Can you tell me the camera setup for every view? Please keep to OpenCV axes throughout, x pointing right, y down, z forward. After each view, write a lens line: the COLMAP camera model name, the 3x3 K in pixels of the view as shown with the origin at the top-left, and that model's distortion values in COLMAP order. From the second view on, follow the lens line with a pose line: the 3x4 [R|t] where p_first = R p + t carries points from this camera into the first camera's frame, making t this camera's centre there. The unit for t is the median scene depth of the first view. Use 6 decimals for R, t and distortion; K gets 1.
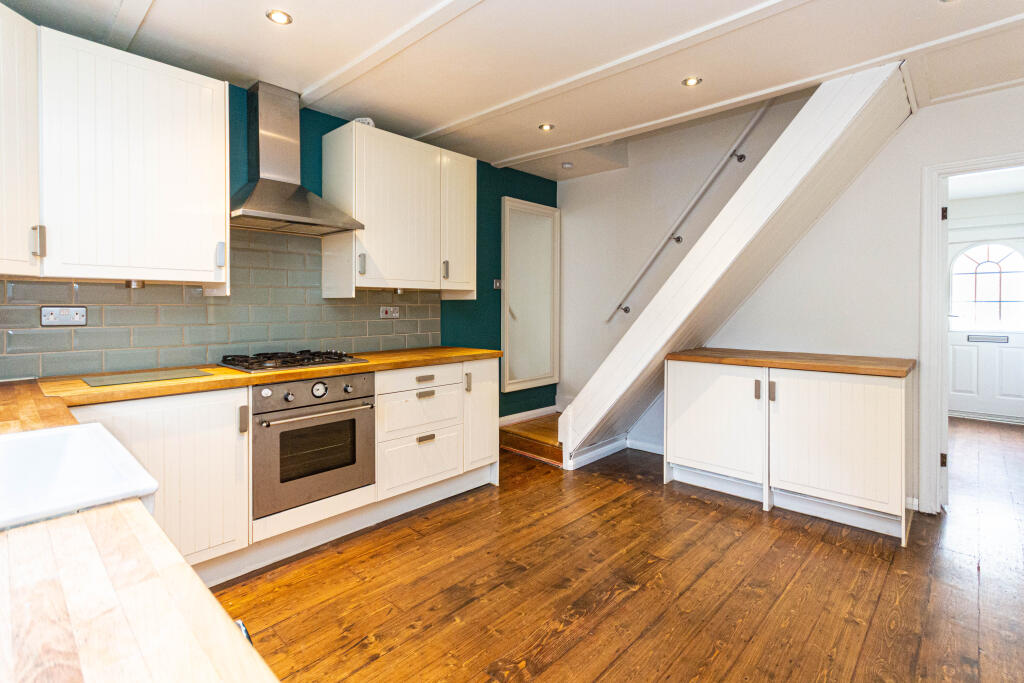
lens RADIAL K [[486.2, 0, 507.3], [0, 486.2, 313.1], [0, 0, 1]] dist [0.000967, 0.000240]
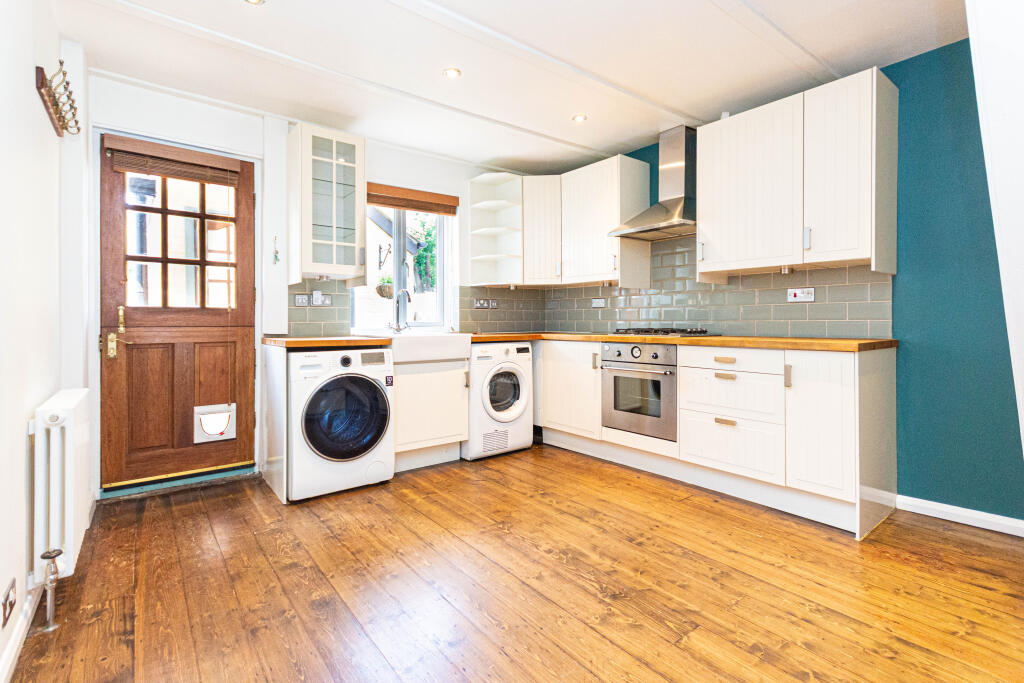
lens RADIAL K [[480.3, 0, 510.6], [0, 480.3, 319.3], [0, 0, 1]] dist [-0.000651, -0.000066]
pose [[-0.149055, 0.000925, -0.988828, 0.914913], [-0.011234, 0.999933, 0.002629, 0.060037], [0.988765, 0.011500, -0.149035, 0.779238]]
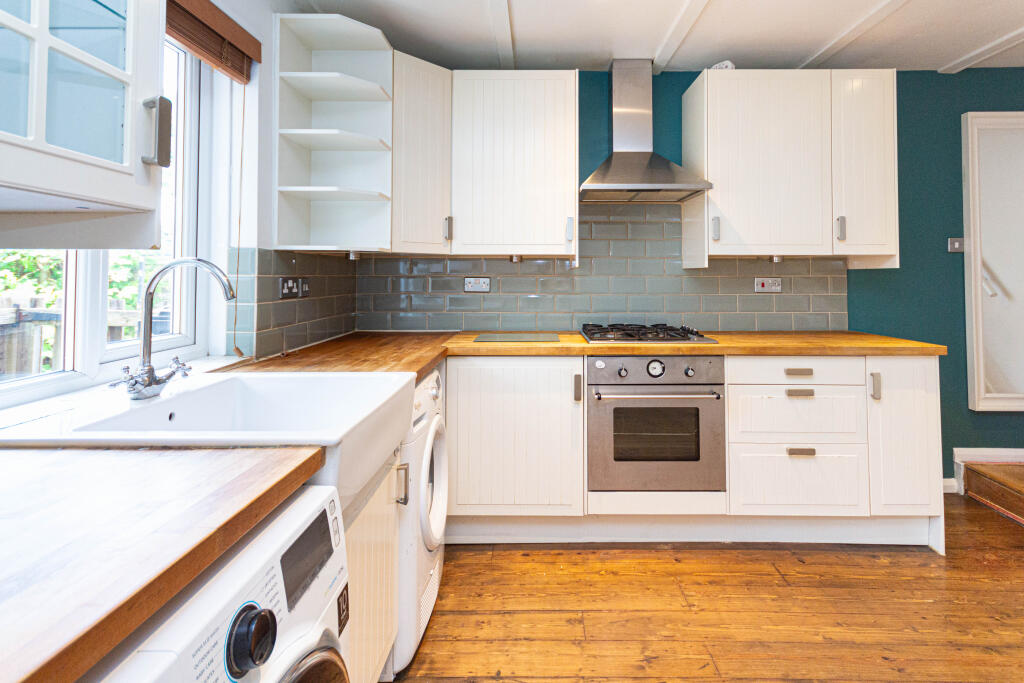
lens RADIAL K [[490.4, 0, 525.6], [0, 490.4, 262.2], [0, 0, 1]] dist [0.001707, -0.000071]
pose [[0.676371, -0.023067, -0.736200, 0.120783], [-0.011531, 0.999055, -0.041897, -0.000703], [0.736471, 0.036826, 0.675466, 0.171852]]
